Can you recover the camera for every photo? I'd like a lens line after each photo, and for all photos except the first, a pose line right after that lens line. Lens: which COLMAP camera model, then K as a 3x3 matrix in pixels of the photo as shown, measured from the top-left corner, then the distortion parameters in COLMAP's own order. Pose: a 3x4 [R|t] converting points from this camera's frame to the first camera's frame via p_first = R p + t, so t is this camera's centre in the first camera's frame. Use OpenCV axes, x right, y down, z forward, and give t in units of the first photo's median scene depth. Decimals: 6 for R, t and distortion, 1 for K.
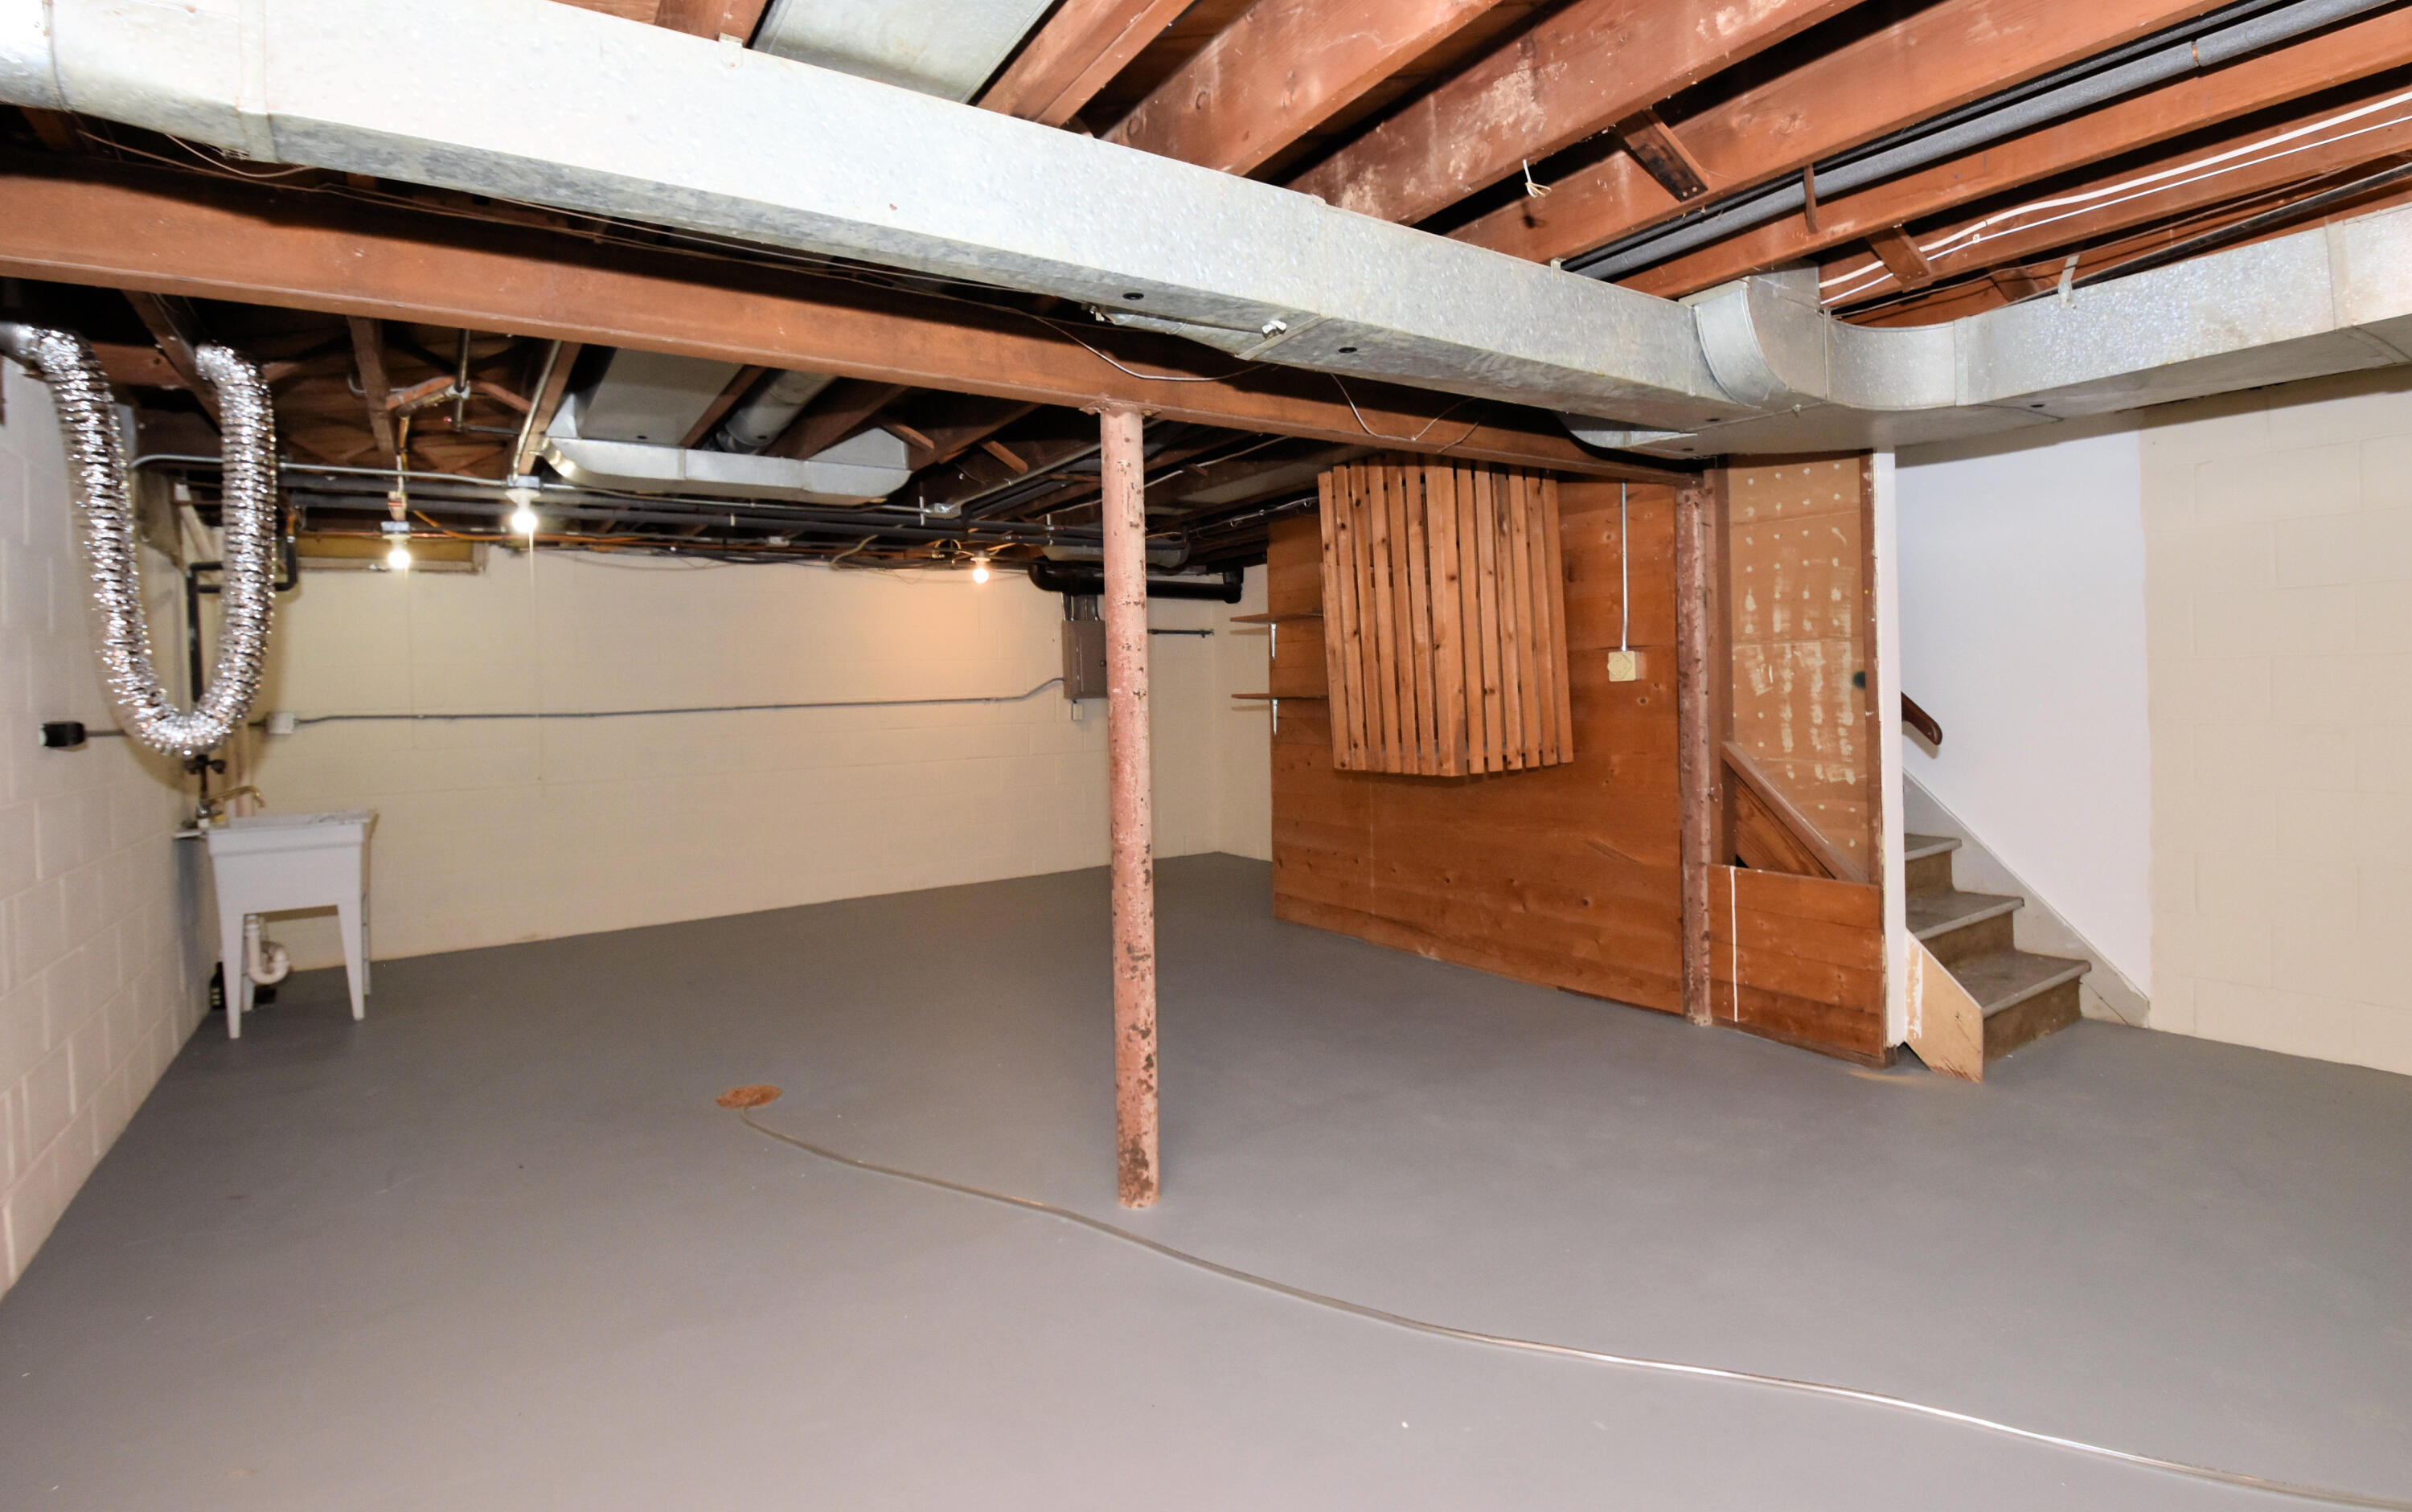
lens RADIAL K [[1151.7, 0, 1206.0], [0, 1151.7, 756.0], [0, 0, 1]] dist [0.000220, 0.000030]
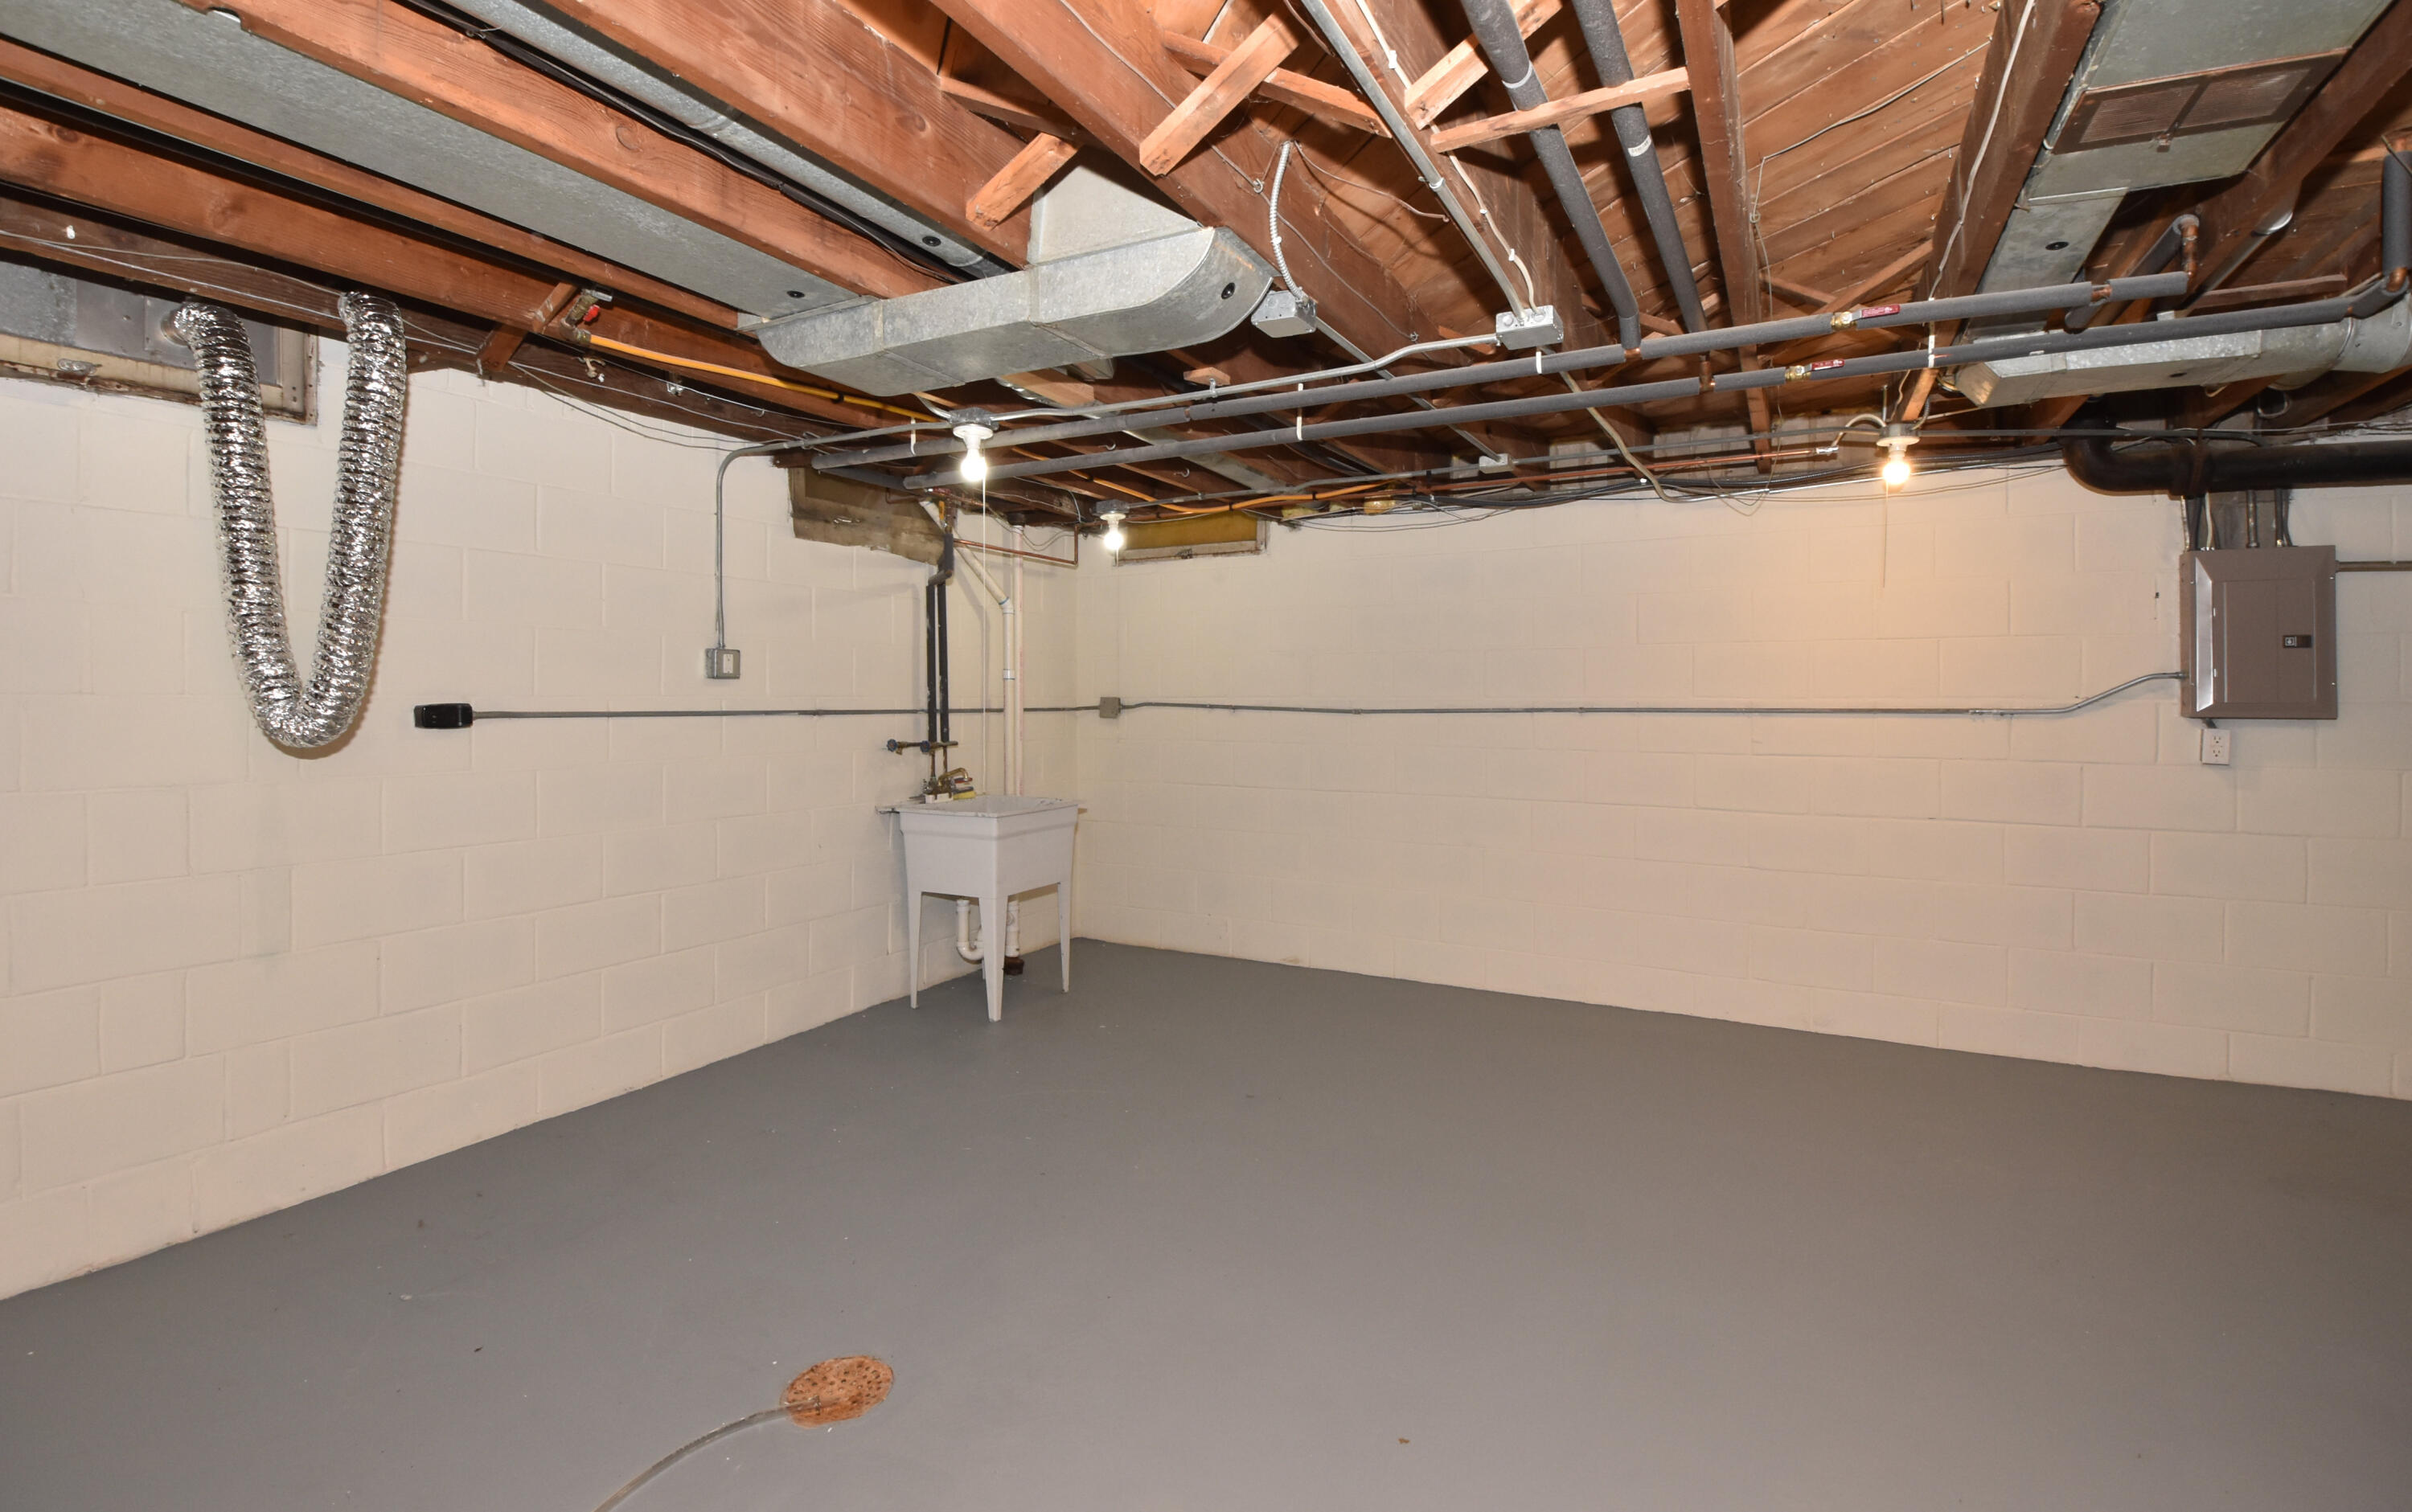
lens RADIAL K [[1053.3, 0, 1210.1], [0, 1053.3, 691.4], [0, 0, 1]] dist [-0.018654, -0.000110]
pose [[0.462198, 0.024499, -0.886438, 0.088634], [-0.066080, 0.997791, -0.006878, -0.038035], [0.884311, 0.061755, 0.462796, 0.556420]]
